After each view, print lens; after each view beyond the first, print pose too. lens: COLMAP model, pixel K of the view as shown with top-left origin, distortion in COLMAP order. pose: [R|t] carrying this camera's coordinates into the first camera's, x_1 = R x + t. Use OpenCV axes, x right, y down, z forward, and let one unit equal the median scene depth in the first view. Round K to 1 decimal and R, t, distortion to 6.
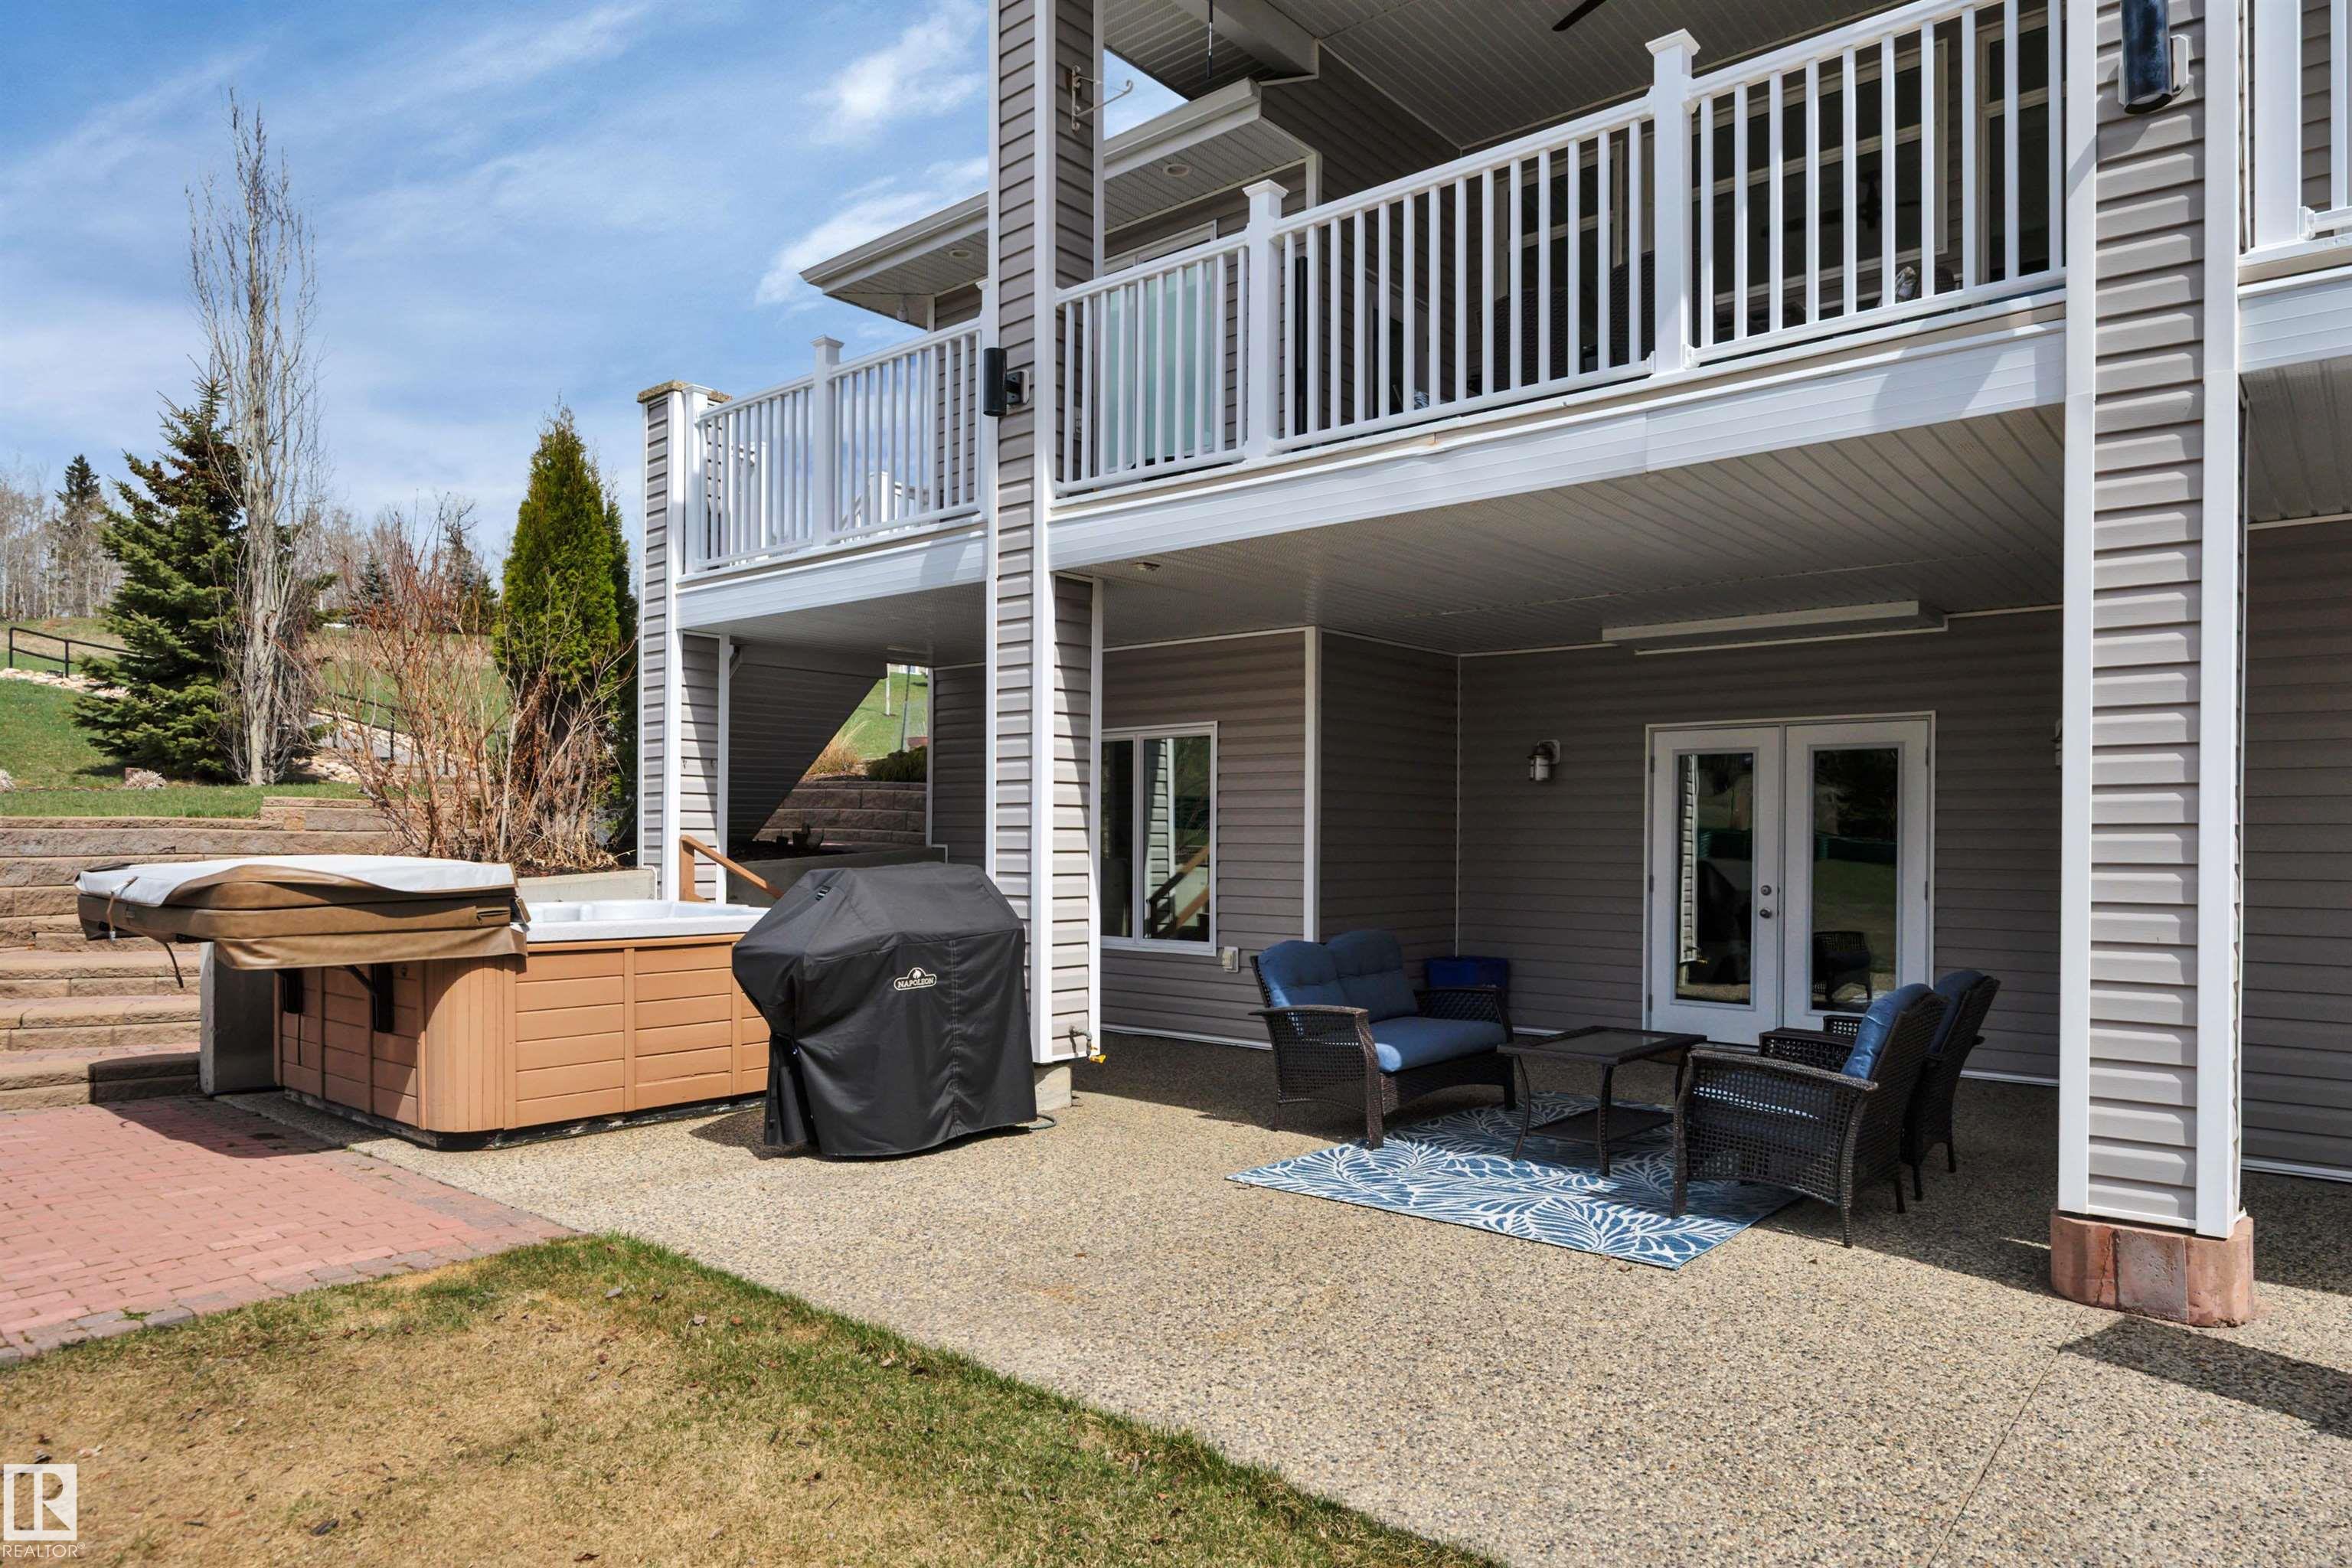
lens RADIAL K [[1438.6, 0, 1185.2], [0, 1438.6, 844.5], [0, 0, 1]] dist [-0.003743, -0.000270]
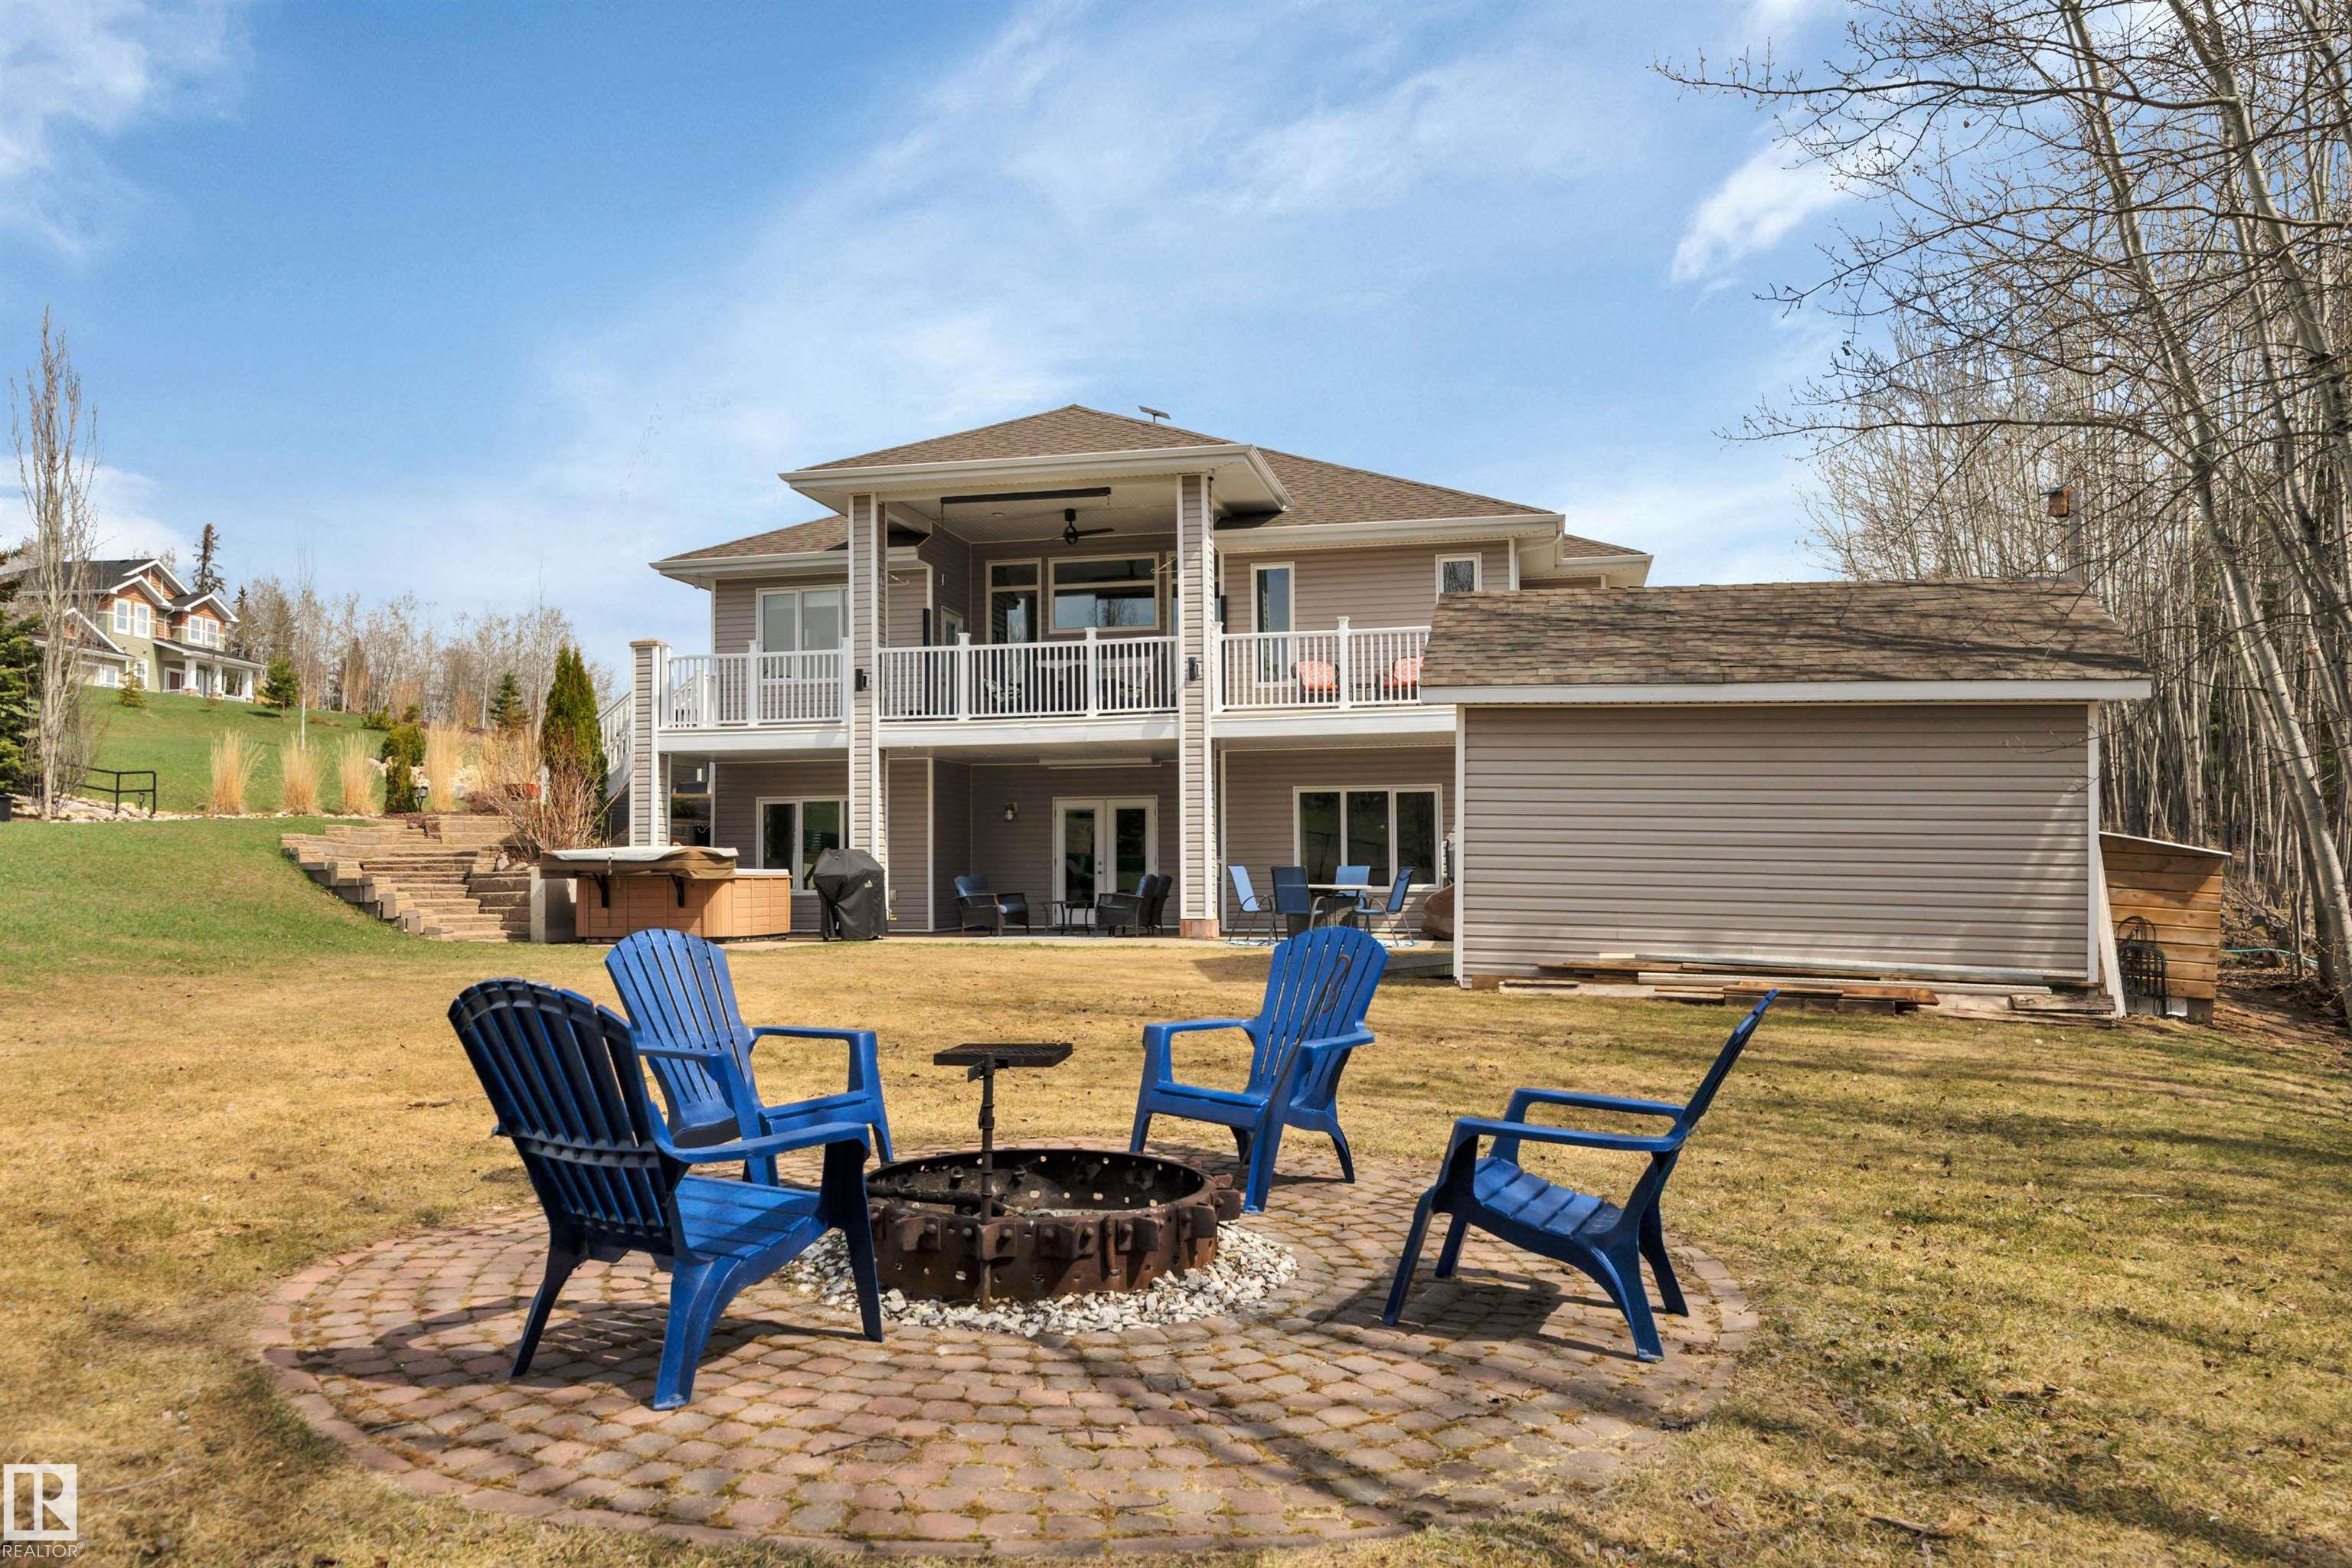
lens RADIAL K [[1722.4, 0, 1165.3], [0, 1722.4, 787.4], [0, 0, 1]] dist [0.001650, 0.000666]
pose [[0.888329, 0.012248, 0.459045, -1.529449], [0.013888, 0.998470, -0.053516, 0.106556], [-0.458998, 0.053915, 0.886800, -3.021219]]
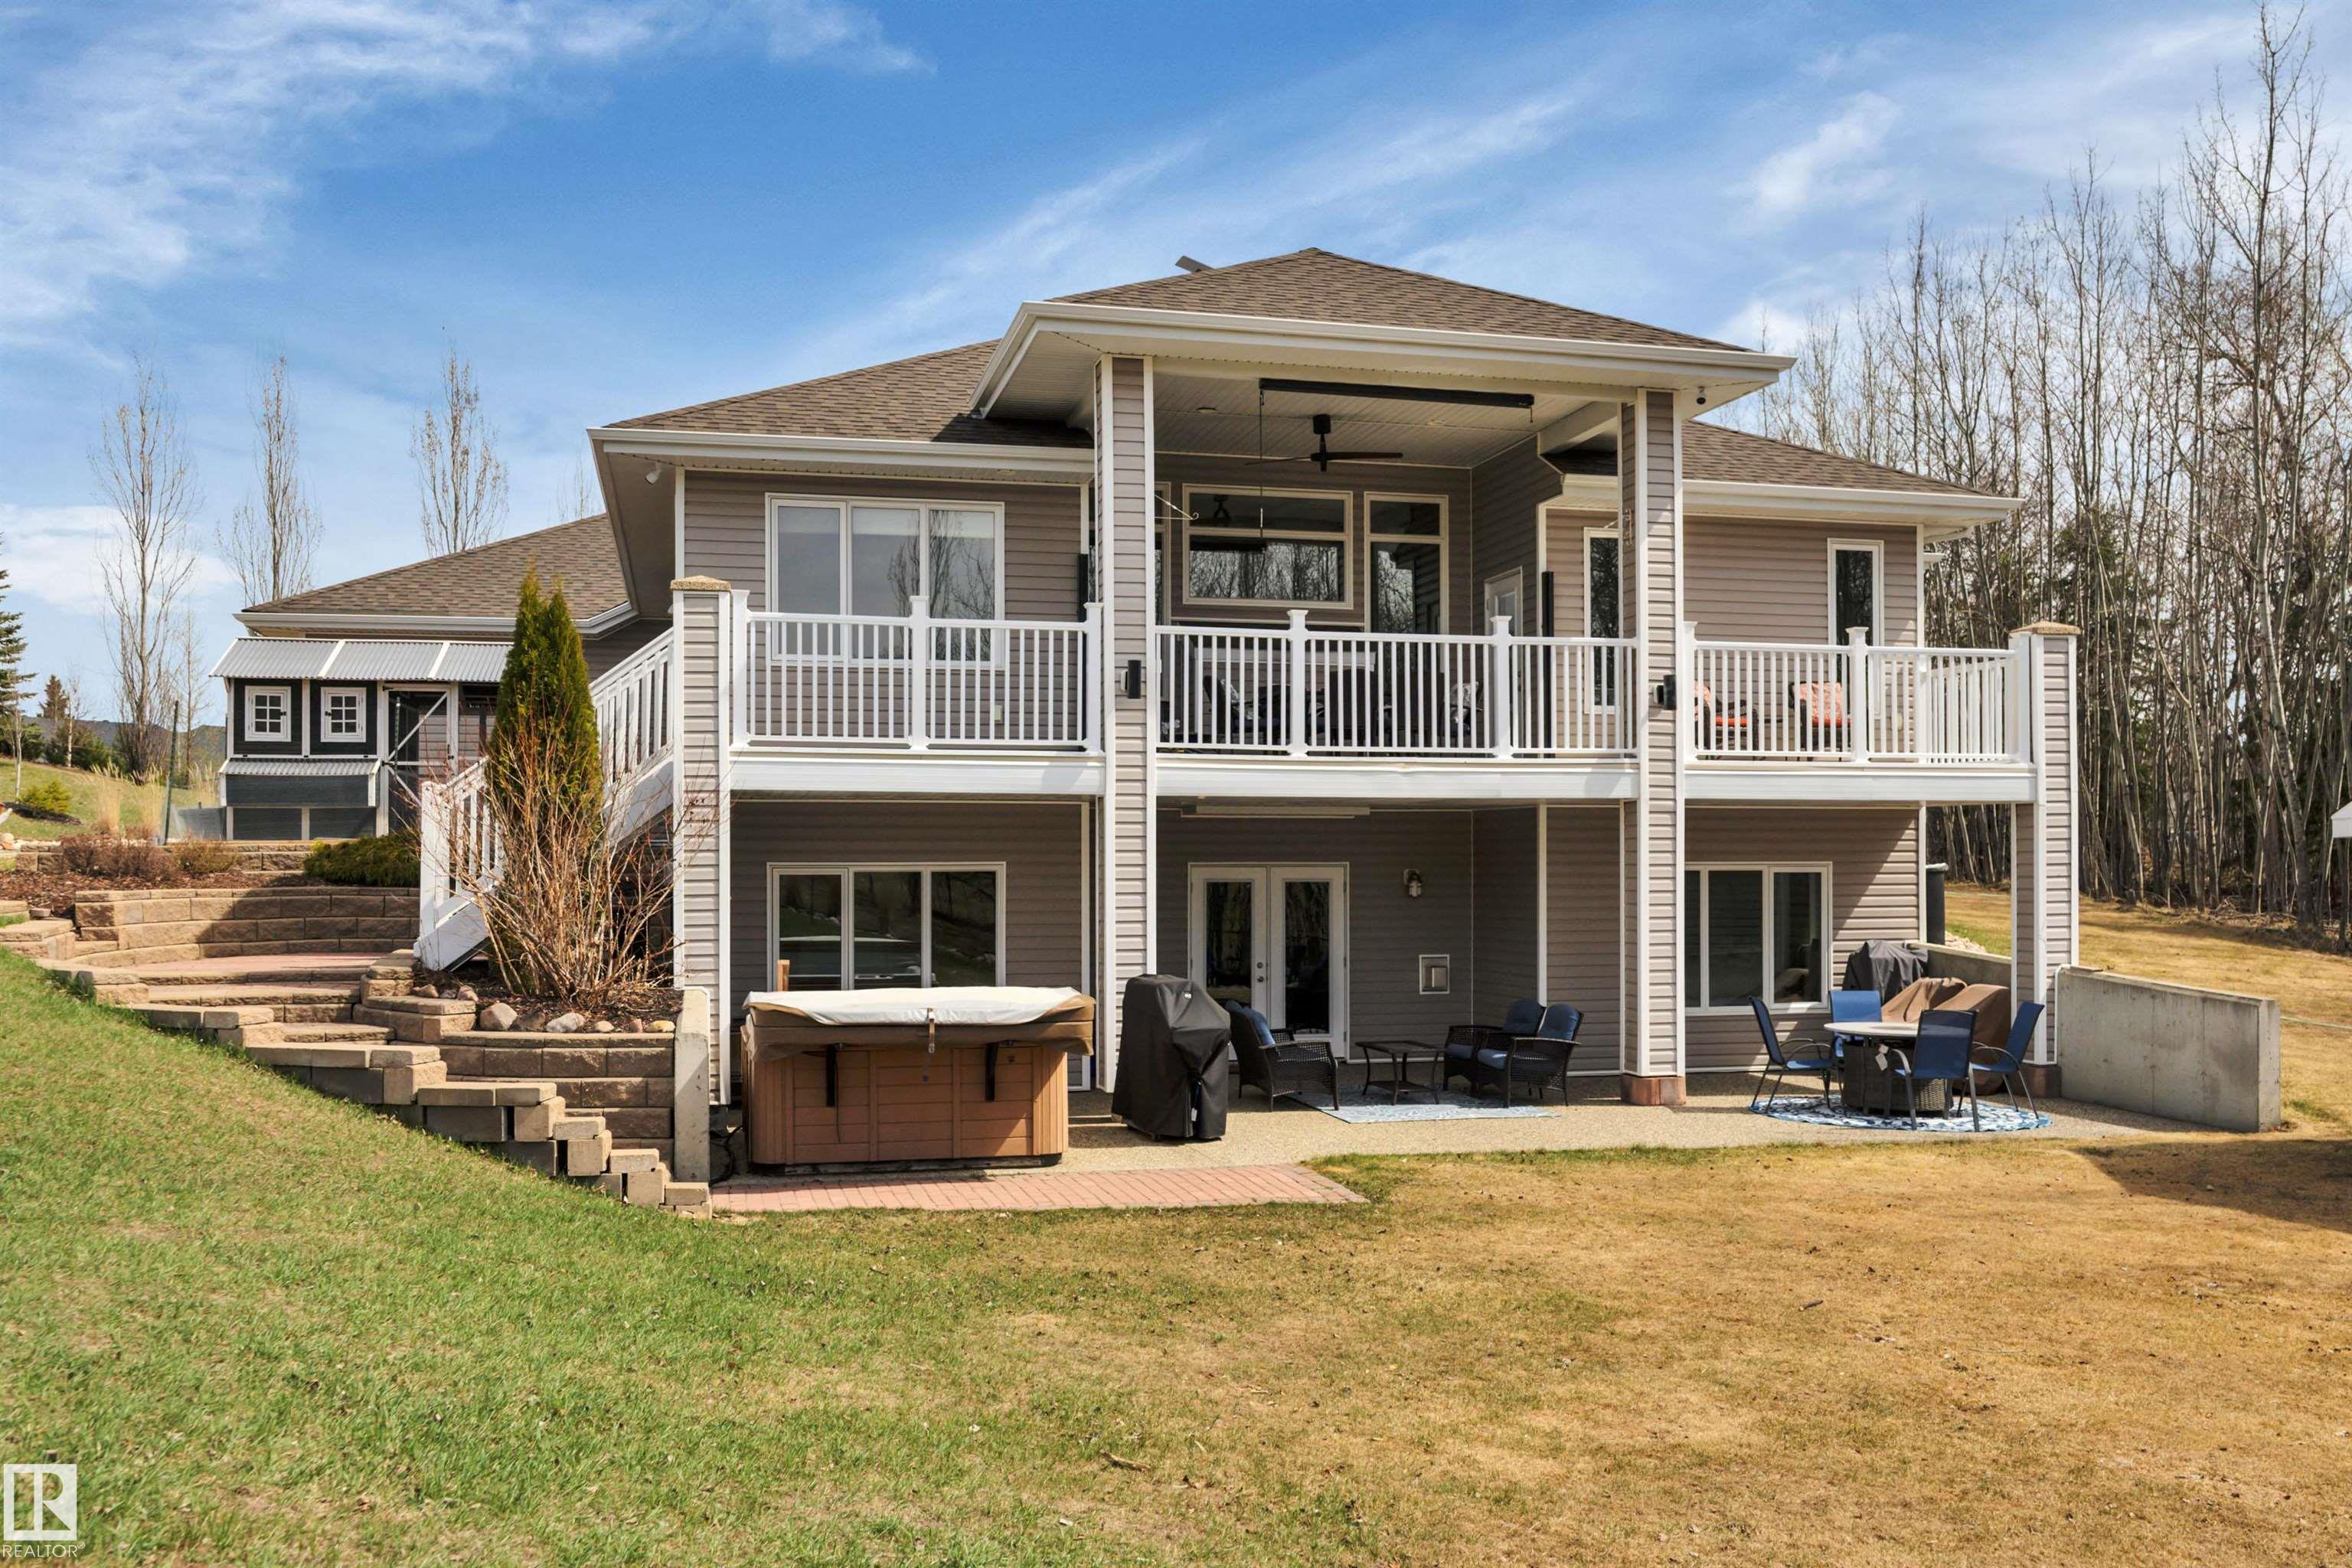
lens RADIAL K [[2075.1, 0, 1216.4], [0, 2075.1, 839.2], [0, 0, 1]] dist [-0.047989, 0.004390]
pose [[0.581087, 0.003660, 0.813833, -2.653194], [0.007358, 0.999925, -0.009750, -0.153324], [-0.813808, 0.011654, 0.581016, -0.592732]]
